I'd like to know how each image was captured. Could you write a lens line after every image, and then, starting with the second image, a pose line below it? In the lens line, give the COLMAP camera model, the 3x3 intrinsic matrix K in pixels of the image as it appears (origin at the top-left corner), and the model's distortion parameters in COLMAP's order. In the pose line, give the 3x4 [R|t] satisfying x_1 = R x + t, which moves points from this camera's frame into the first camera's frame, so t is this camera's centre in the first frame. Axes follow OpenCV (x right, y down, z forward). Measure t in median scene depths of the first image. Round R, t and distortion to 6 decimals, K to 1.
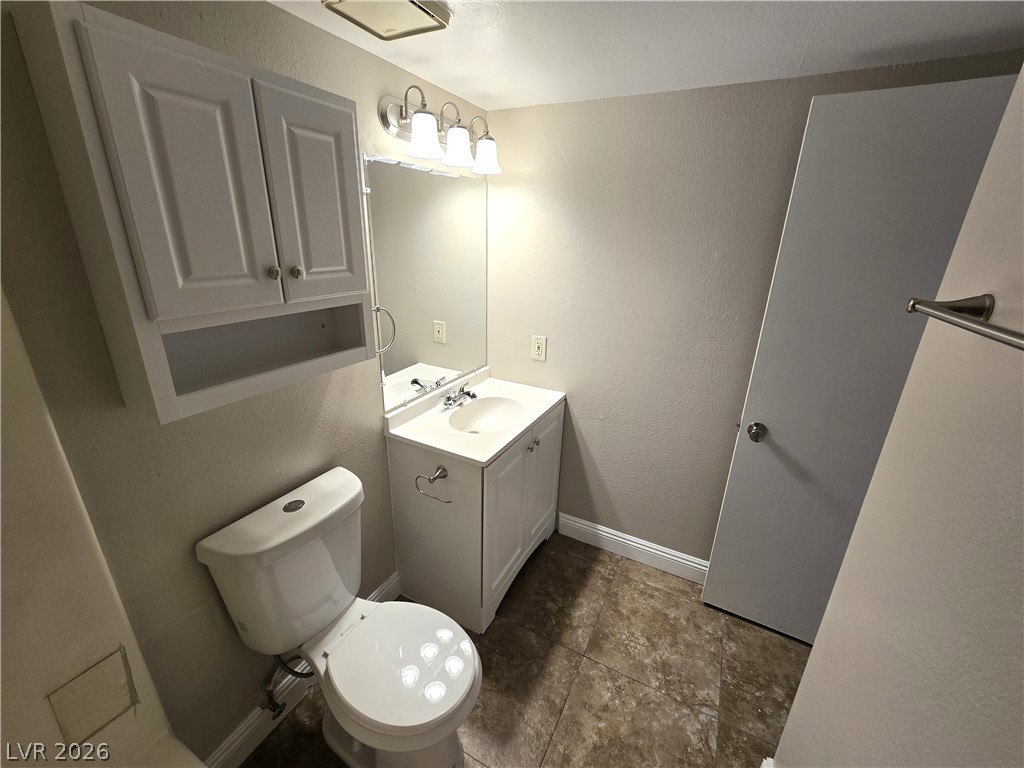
lens RADIAL K [[417.6, 0, 517.5], [0, 417.6, 382.9], [0, 0, 1]] dist [-0.000389, -0.000972]
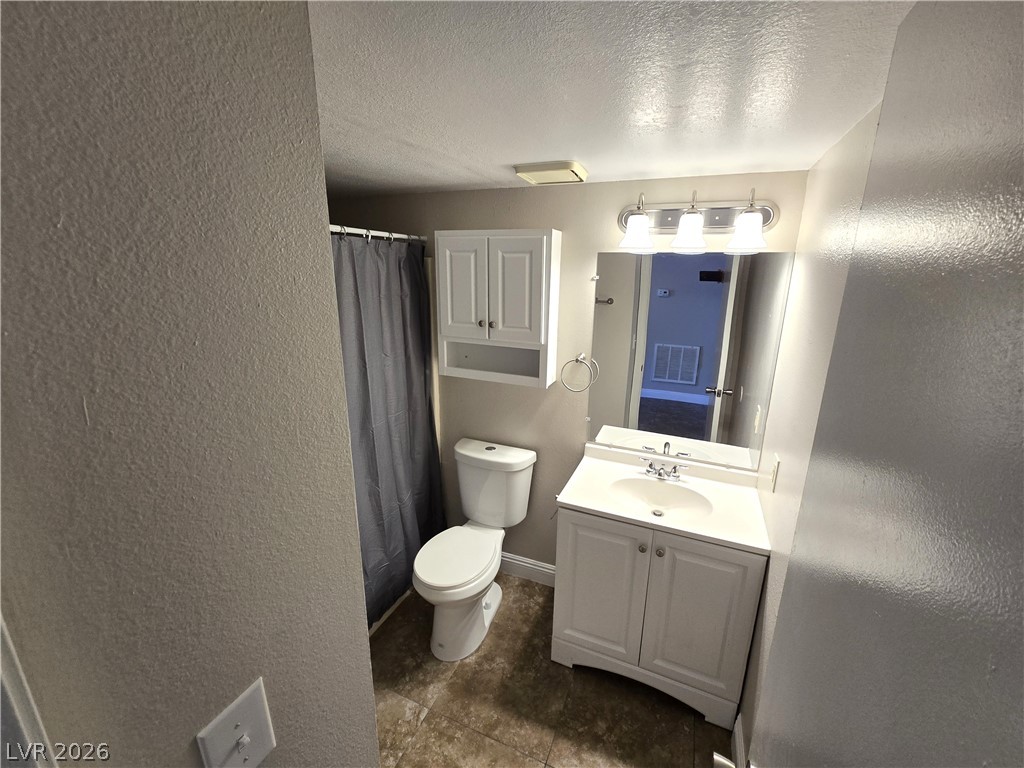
lens RADIAL K [[417.6, 0, 520.9], [0, 417.6, 383.5], [0, 0, 1]] dist [-0.000389, -0.000972]
pose [[0.080452, 0.230088, -0.969839, 0.913975], [-0.350837, 0.917266, 0.188512, -0.275418], [0.932974, 0.325090, 0.154519, 0.590179]]
